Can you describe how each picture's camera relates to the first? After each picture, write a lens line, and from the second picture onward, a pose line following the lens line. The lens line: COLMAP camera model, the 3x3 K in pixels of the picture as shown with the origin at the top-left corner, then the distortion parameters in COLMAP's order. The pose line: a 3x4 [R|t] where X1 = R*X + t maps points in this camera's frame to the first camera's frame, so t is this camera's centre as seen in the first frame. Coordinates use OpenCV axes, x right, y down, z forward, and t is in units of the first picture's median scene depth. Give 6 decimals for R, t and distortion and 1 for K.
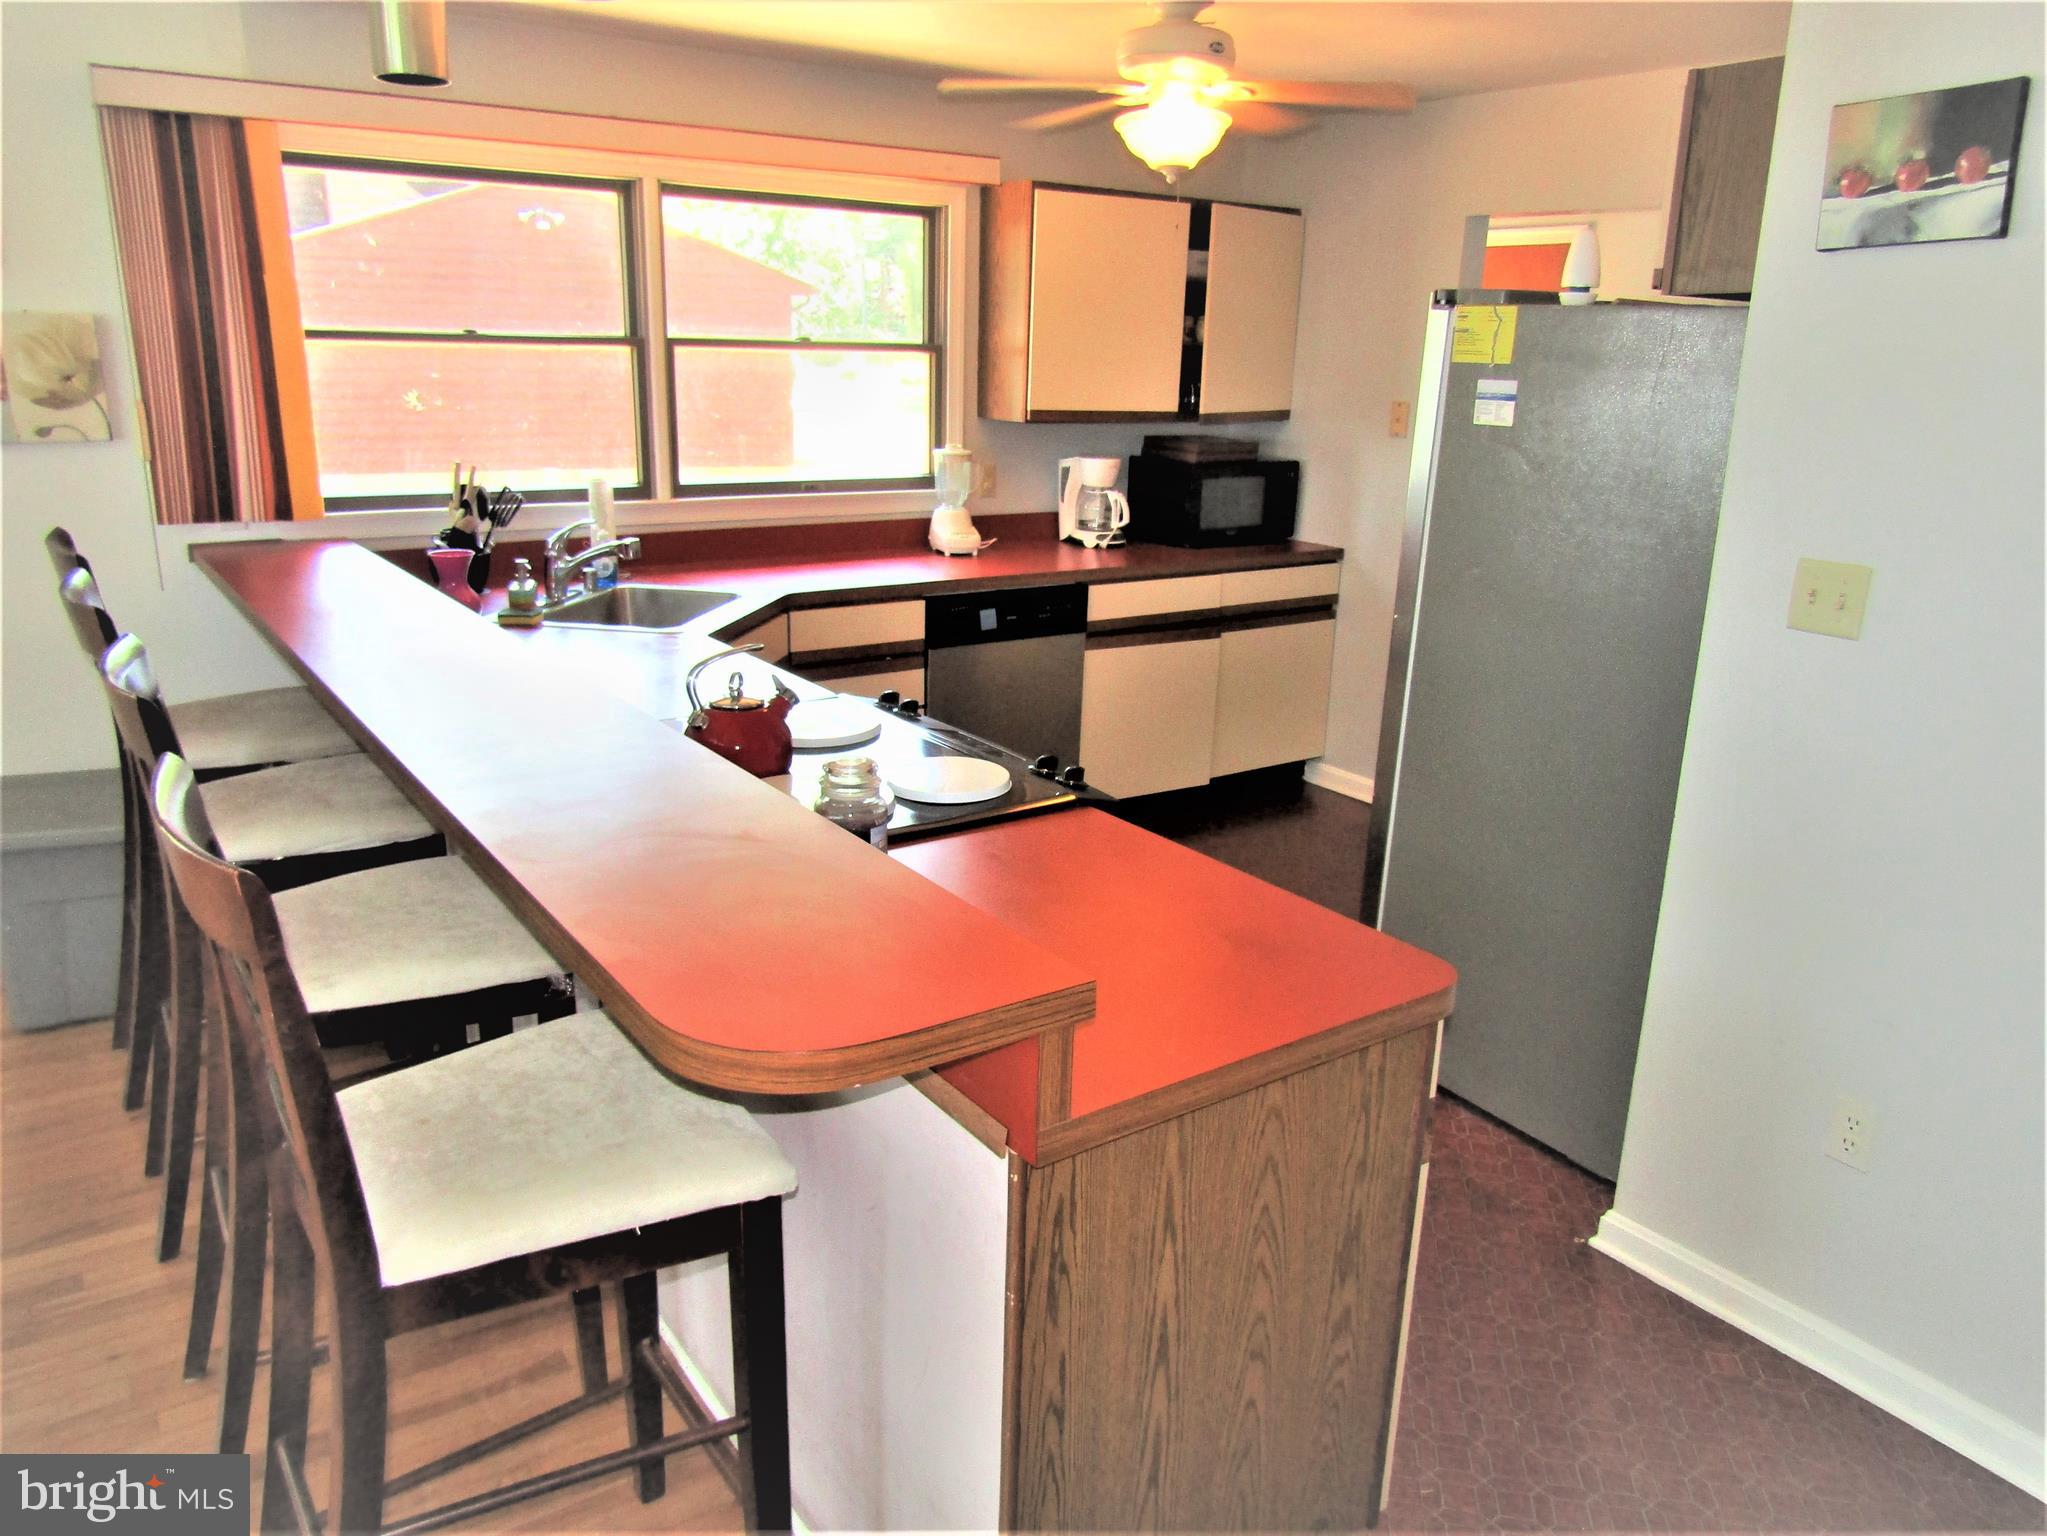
lens RADIAL K [[1448.6, 0, 1020.5], [0, 1448.6, 765.2], [0, 0, 1]] dist [-0.011104, 0.000985]
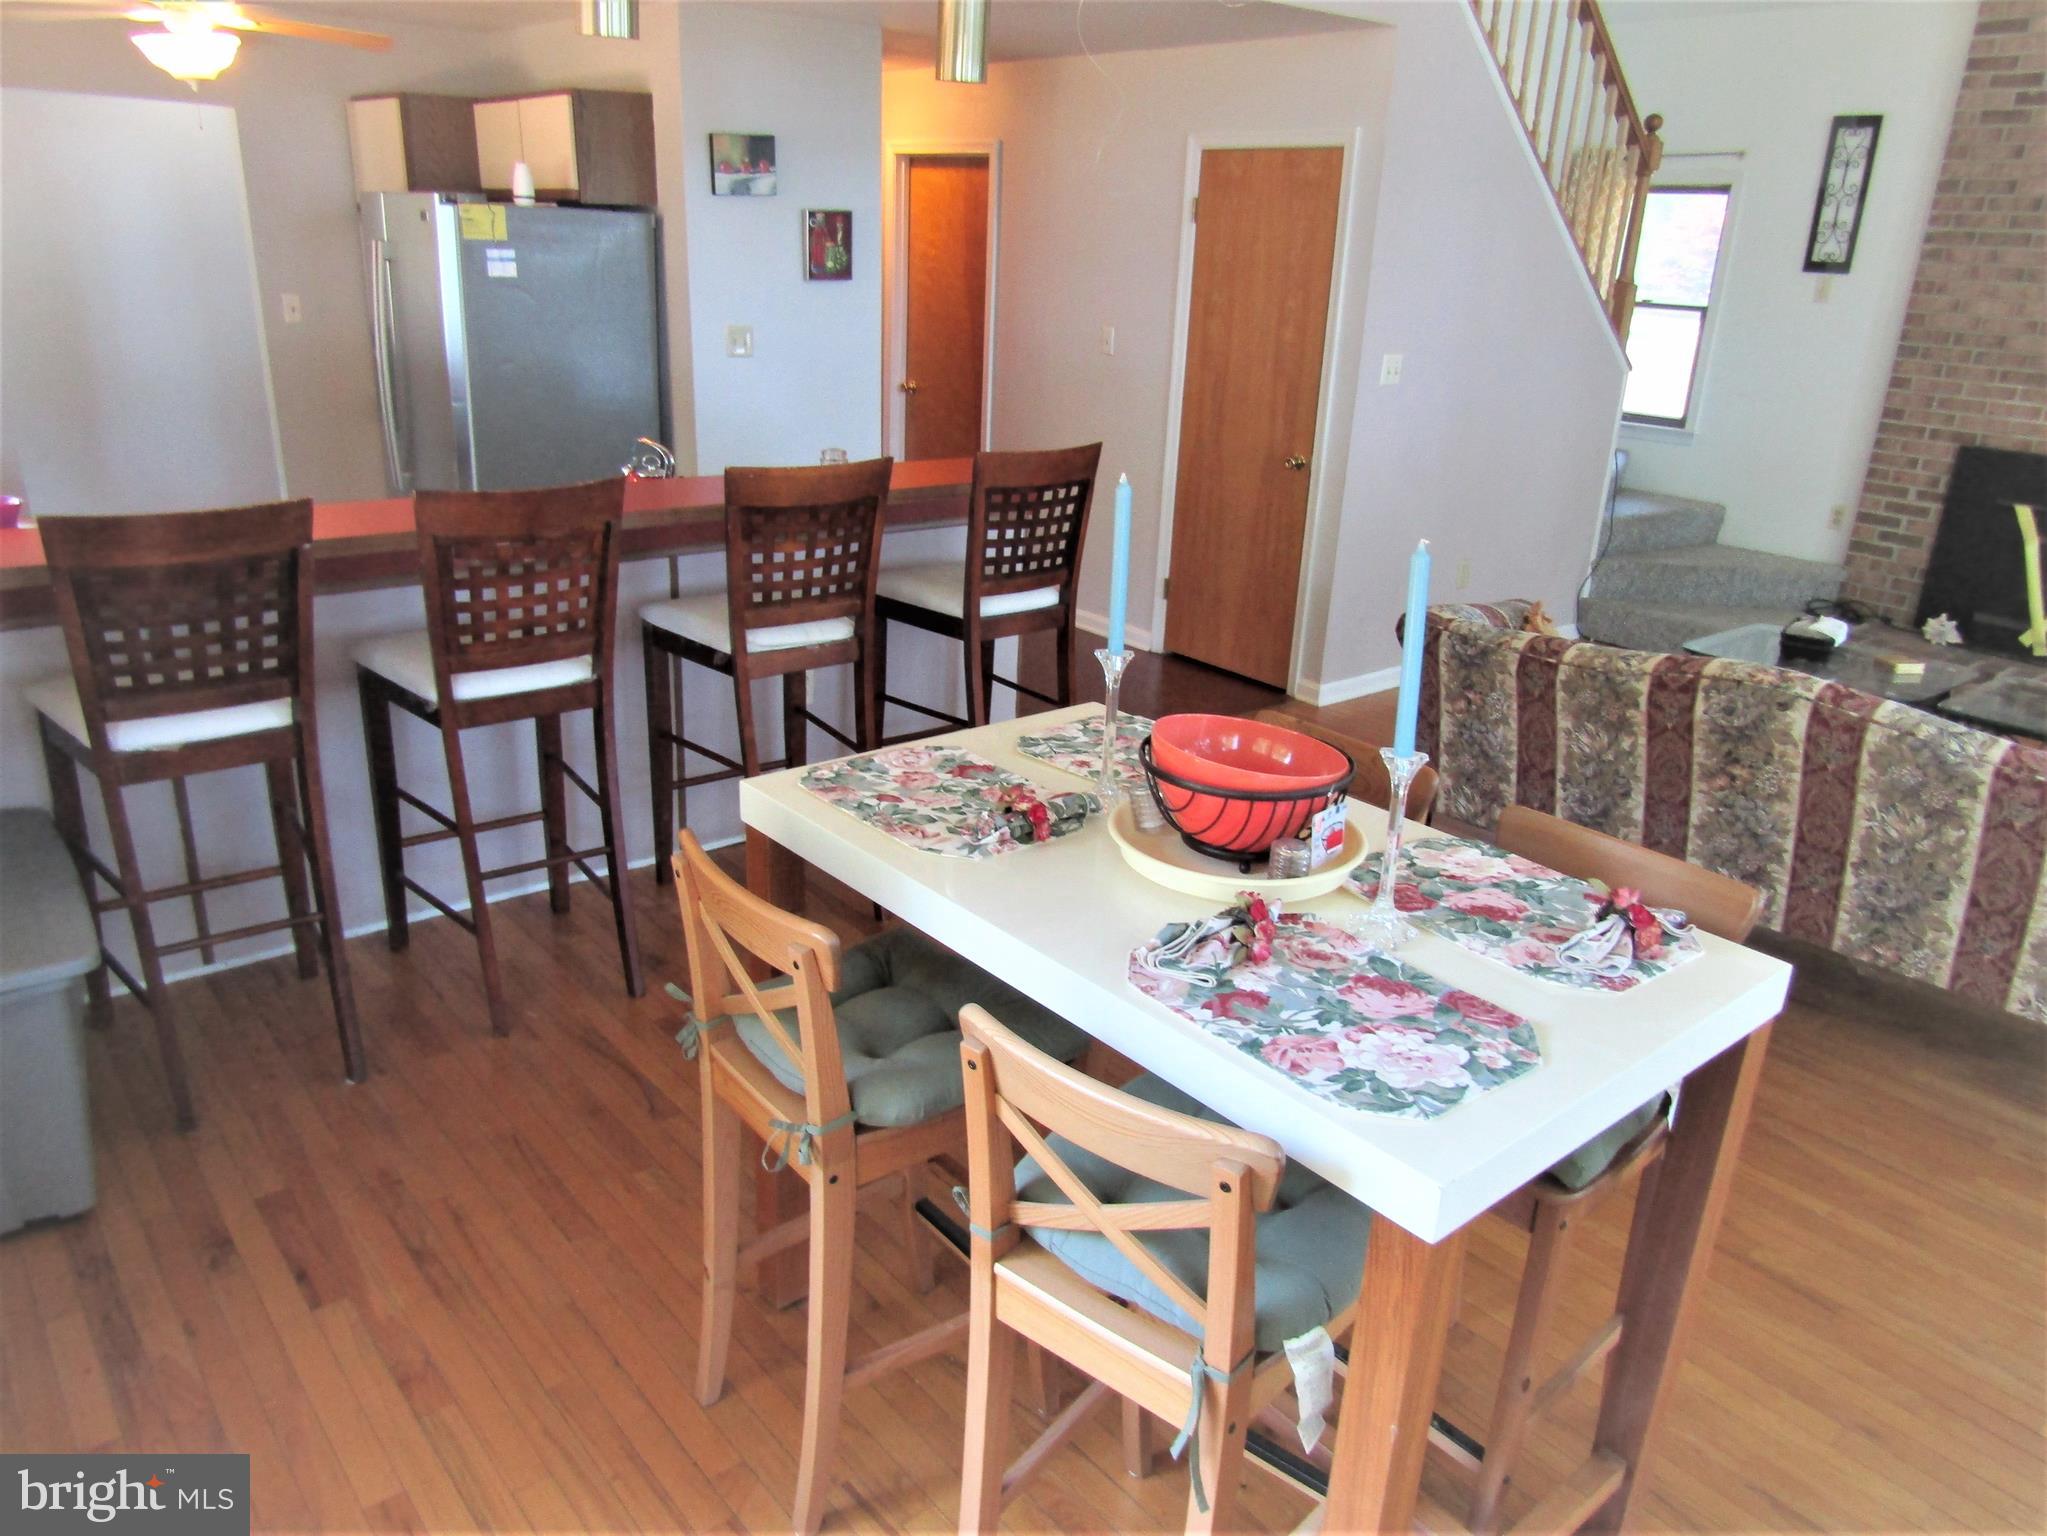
lens RADIAL K [[1448.6, 0, 1015.2], [0, 1448.6, 764.3], [0, 0, 1]] dist [-0.011104, 0.000985]
pose [[-0.080114, -0.372423, 0.924599, -1.105513], [0.237160, 0.893822, 0.380576, -0.163125], [-0.968162, 0.249767, 0.016717, 0.379303]]
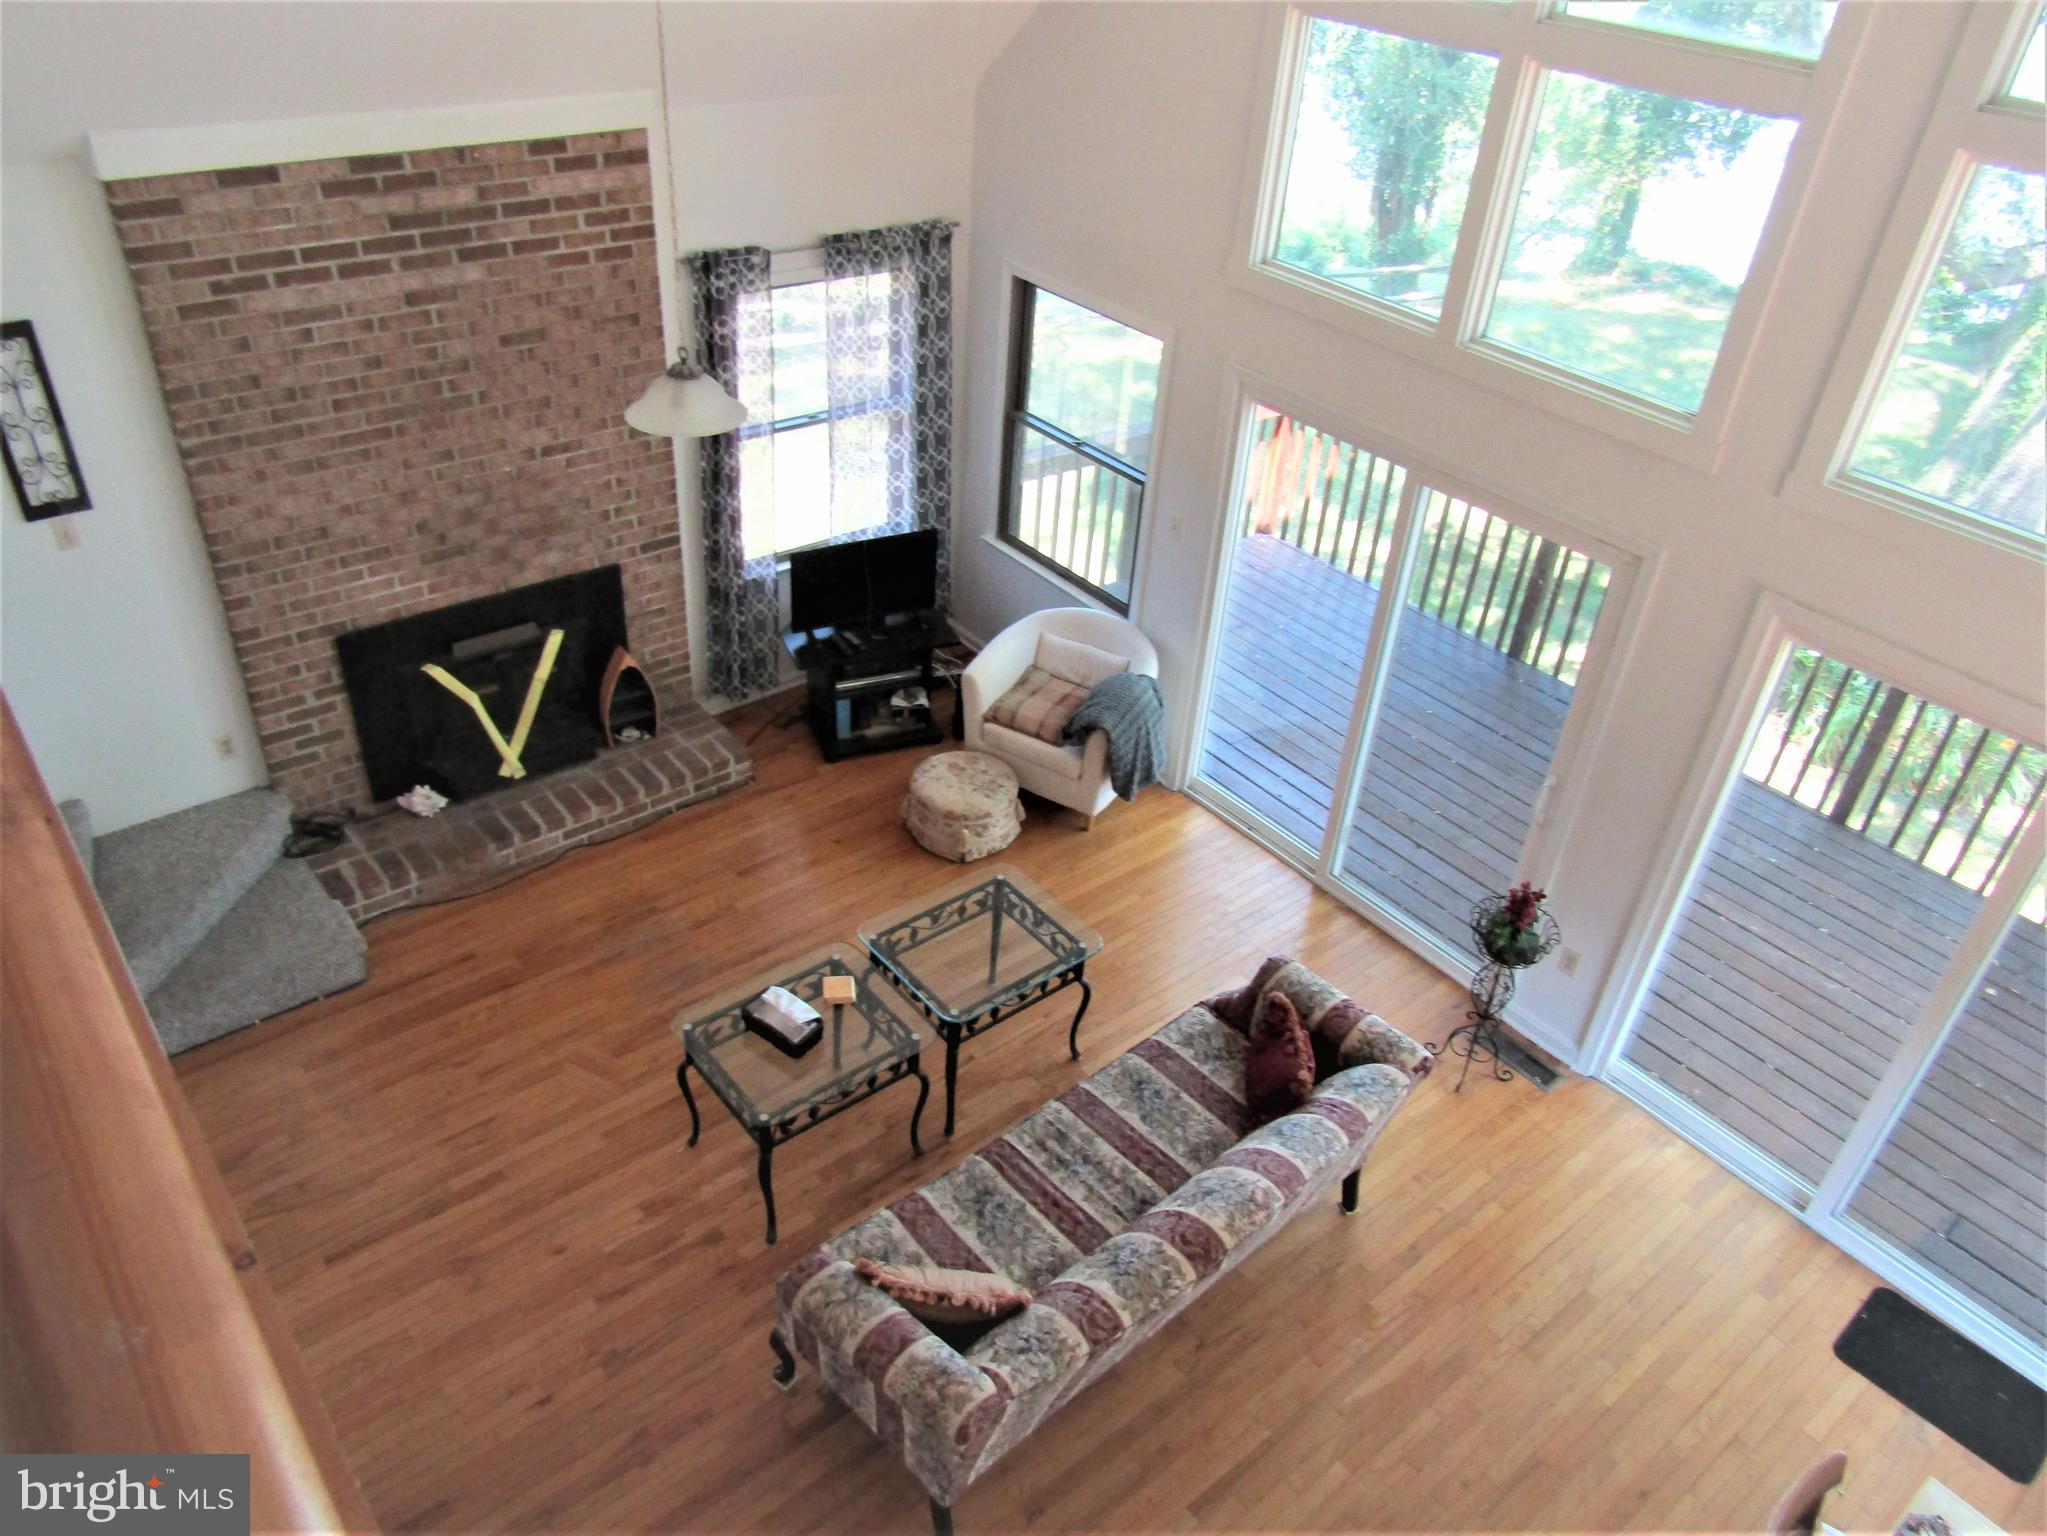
lens RADIAL K [[1448.6, 0, 1024.2], [0, 1448.6, 763.7], [0, 0, 1]] dist [-0.011104, 0.000985]
pose [[-0.993139, -0.028642, -0.113377, -0.156068], [-0.106131, 0.627854, 0.771061, -0.714841], [0.049099, 0.777804, -0.626587, 0.352579]]
